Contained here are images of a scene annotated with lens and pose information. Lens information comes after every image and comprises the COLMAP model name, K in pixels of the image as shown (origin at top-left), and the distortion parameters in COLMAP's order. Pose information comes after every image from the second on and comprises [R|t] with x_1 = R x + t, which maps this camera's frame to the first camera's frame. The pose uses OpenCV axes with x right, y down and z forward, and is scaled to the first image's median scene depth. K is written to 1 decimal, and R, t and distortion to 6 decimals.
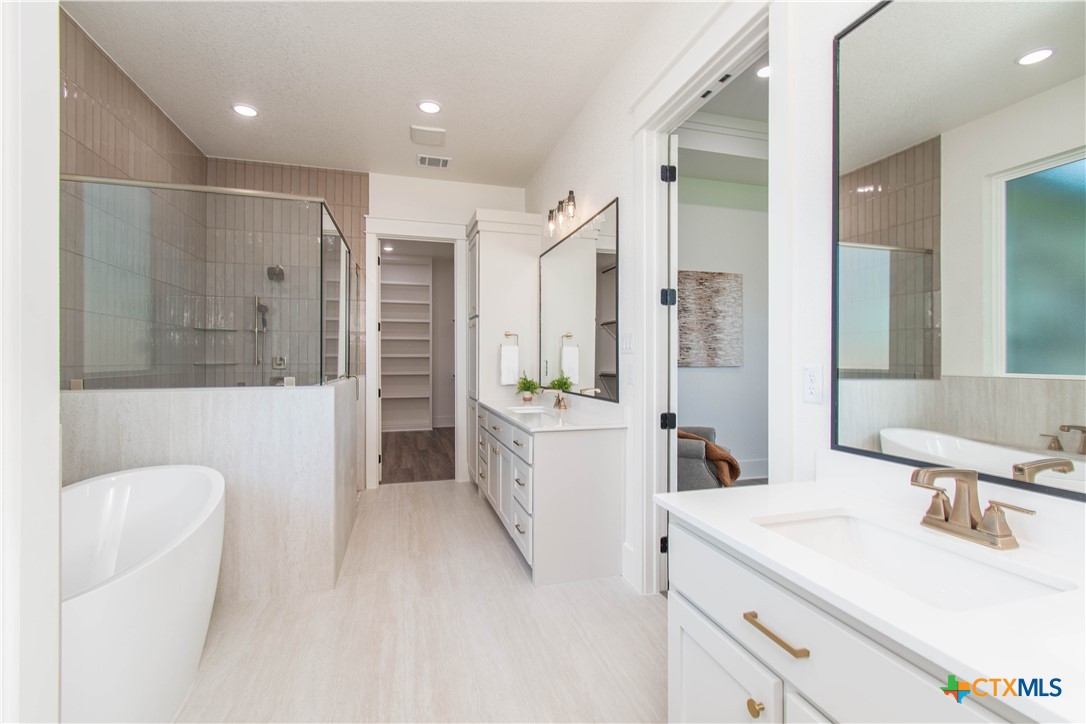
lens RADIAL K [[484.3, 0, 541.5], [0, 484.3, 360.3], [0, 0, 1]] dist [0.003772, -0.002082]
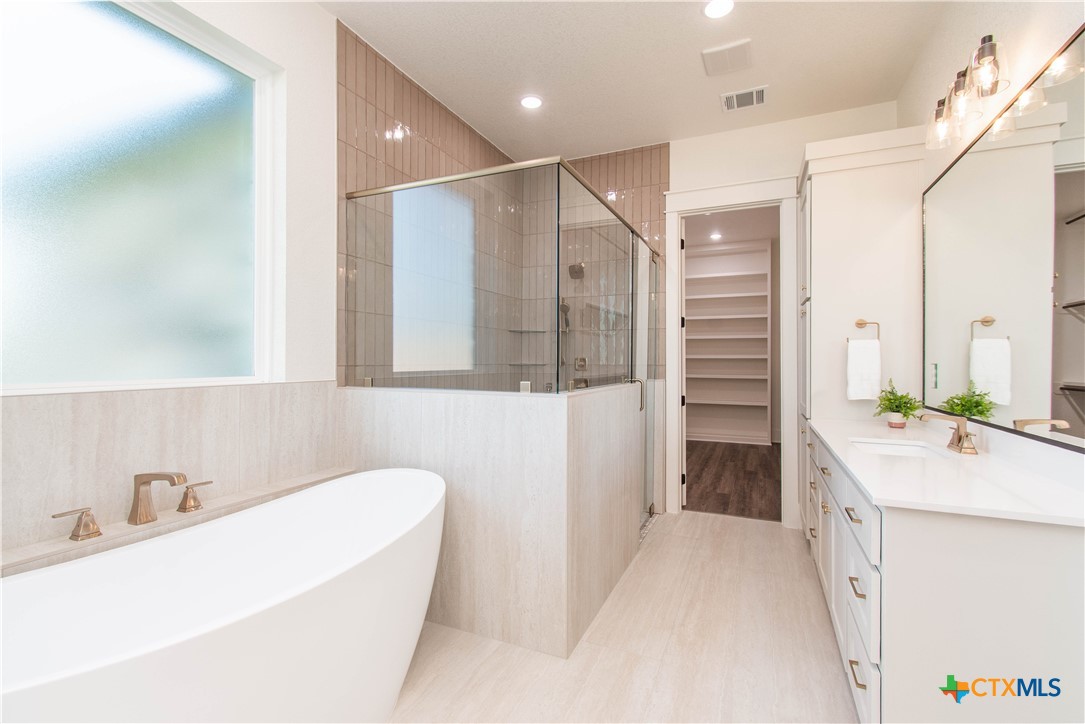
lens RADIAL K [[483.9, 0, 545.3], [0, 483.9, 356.9], [0, 0, 1]] dist [0.003772, -0.002082]
pose [[0.768723, -0.001261, -0.639581, 0.023976], [-0.005589, 0.999947, -0.008689, 0.000102], [0.639558, 0.010254, 0.768675, 0.249082]]
